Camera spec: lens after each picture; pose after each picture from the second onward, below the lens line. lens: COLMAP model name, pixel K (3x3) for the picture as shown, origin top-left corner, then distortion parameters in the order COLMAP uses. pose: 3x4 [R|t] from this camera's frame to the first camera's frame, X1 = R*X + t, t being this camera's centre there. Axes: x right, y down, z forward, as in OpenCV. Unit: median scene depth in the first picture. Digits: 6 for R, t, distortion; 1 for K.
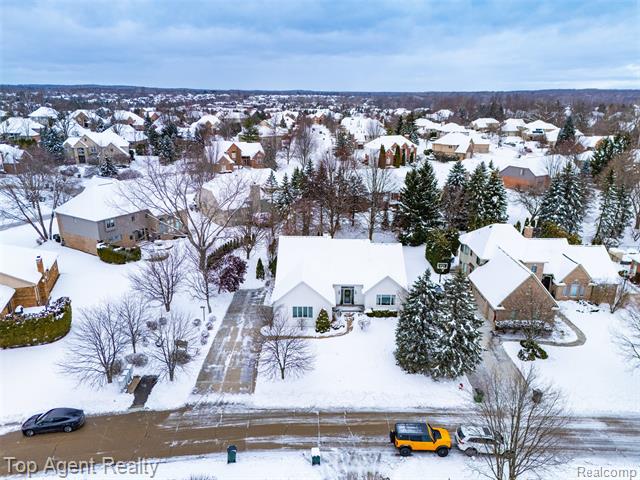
lens RADIAL K [[469.0, 0, 318.6], [0, 469.0, 237.7], [0, 0, 1]] dist [0.069972, -0.059504]
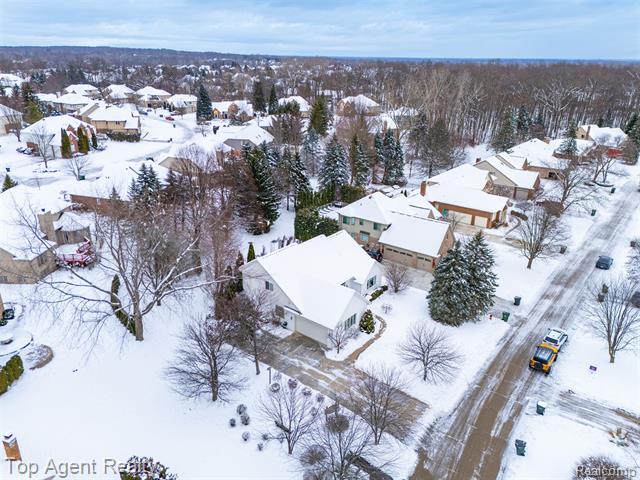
lens RADIAL K [[469.0, 0, 320.8], [0, 469.0, 239.8], [0, 0, 1]] dist [0.069972, -0.059504]
pose [[0.612915, -0.284758, 0.737053, -0.755559], [0.221144, 0.957346, 0.185970, -0.205405], [-0.758571, 0.049011, 0.649744, 0.403297]]
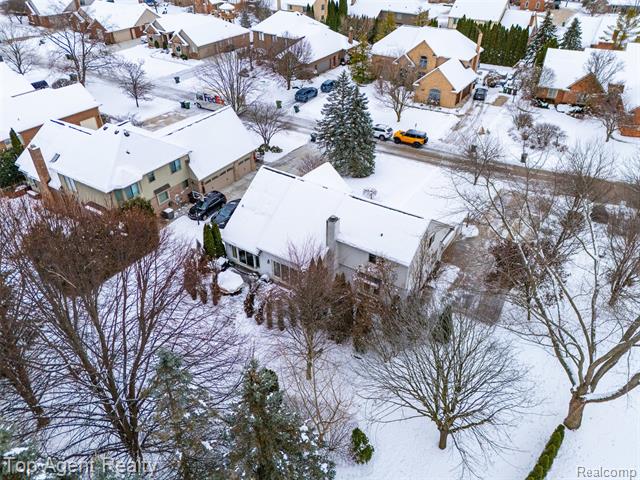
lens RADIAL K [[469.0, 0, 322.1], [0, 469.0, 239.8], [0, 0, 1]] dist [0.069972, -0.059504]
pose [[-0.848196, -0.316104, 0.425019, -0.252636], [0.145476, 0.632525, 0.760755, -0.489984], [-0.509313, 0.707100, -0.490520, 1.582324]]
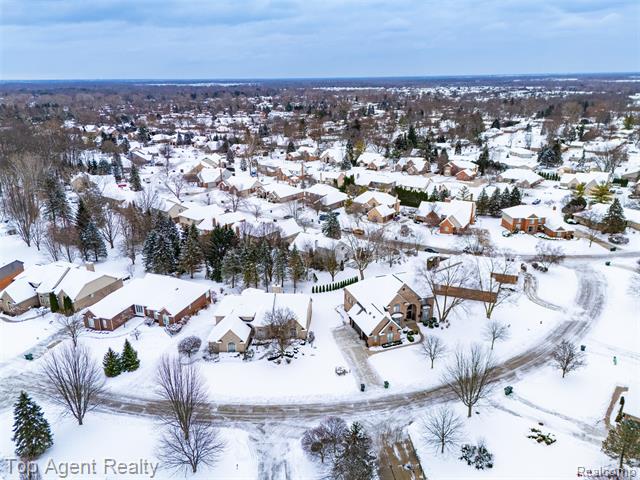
lens RADIAL K [[469.0, 0, 319.4], [0, 469.0, 241.8], [0, 0, 1]] dist [0.069972, -0.059504]
pose [[-0.776631, -0.204708, 0.595767, -1.552640], [0.192526, 0.823350, 0.533880, -1.401189], [-0.599815, 0.529328, -0.600028, 2.801637]]
